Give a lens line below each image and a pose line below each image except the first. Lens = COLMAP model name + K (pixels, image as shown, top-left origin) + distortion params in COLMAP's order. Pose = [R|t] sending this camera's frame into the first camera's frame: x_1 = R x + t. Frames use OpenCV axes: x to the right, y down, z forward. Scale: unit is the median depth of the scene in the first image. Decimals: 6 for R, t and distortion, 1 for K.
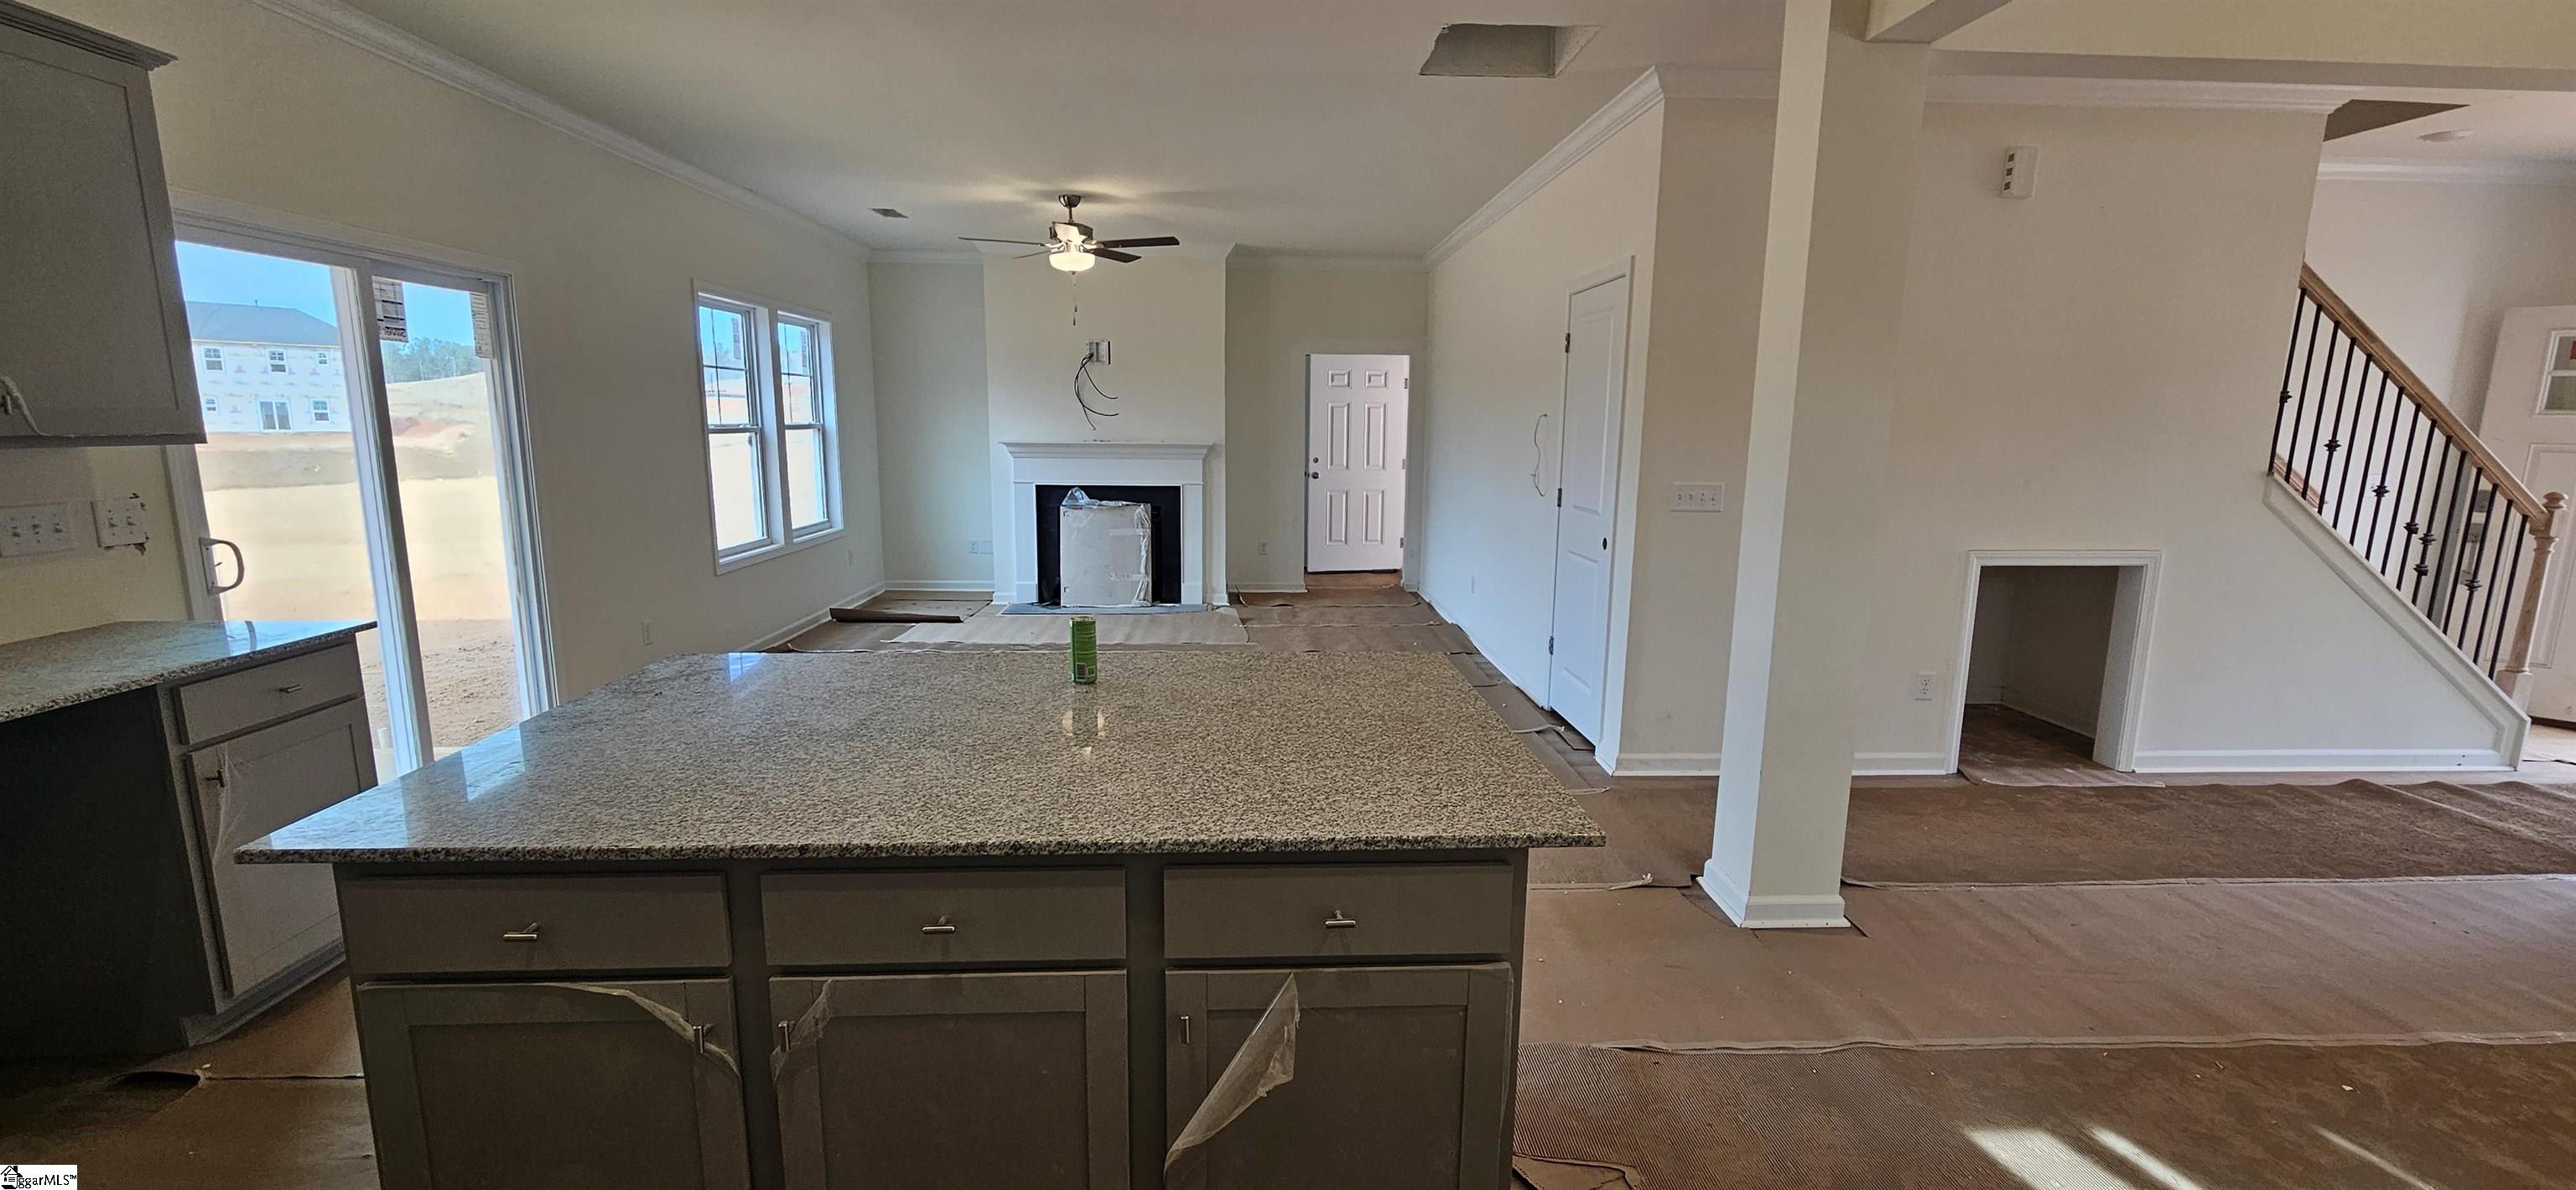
lens RADIAL K [[1055.0, 0, 1286.8], [0, 1055.0, 601.5], [0, 0, 1]] dist [-0.000159, -0.001084]
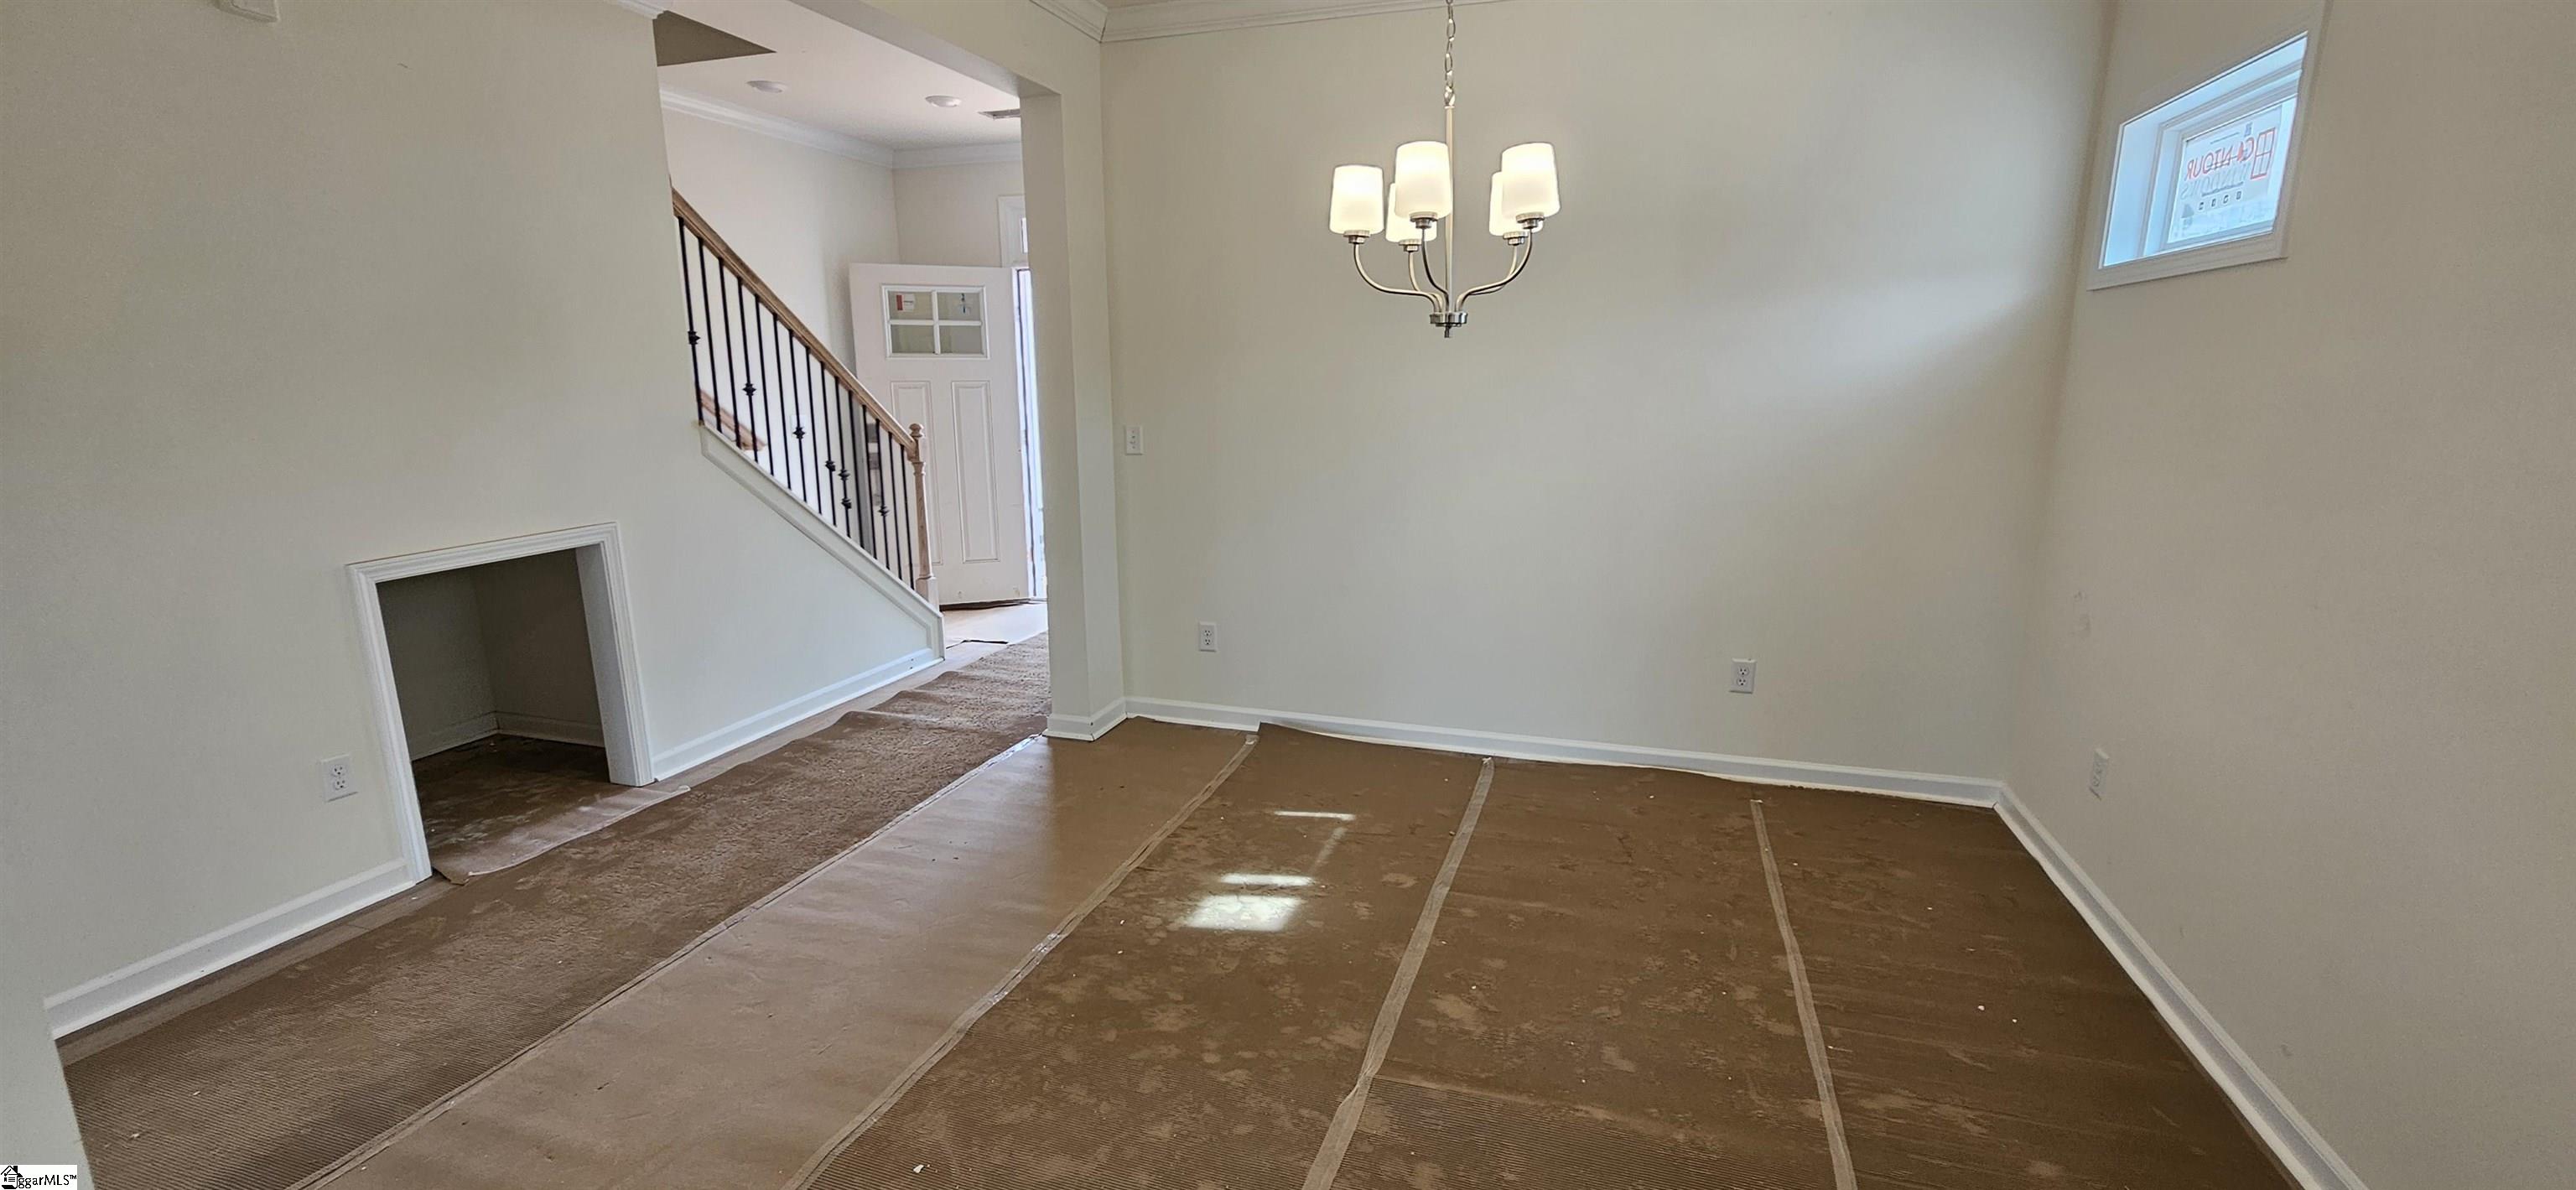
lens RADIAL K [[1055.0, 0, 1279.9], [0, 1055.0, 596.5], [0, 0, 1]] dist [-0.000159, -0.001084]
pose [[0.350933, -0.210185, 0.912507, 0.244356], [0.168216, 0.972781, 0.159376, -0.036432], [-0.921167, 0.097568, 0.376737, 0.208960]]
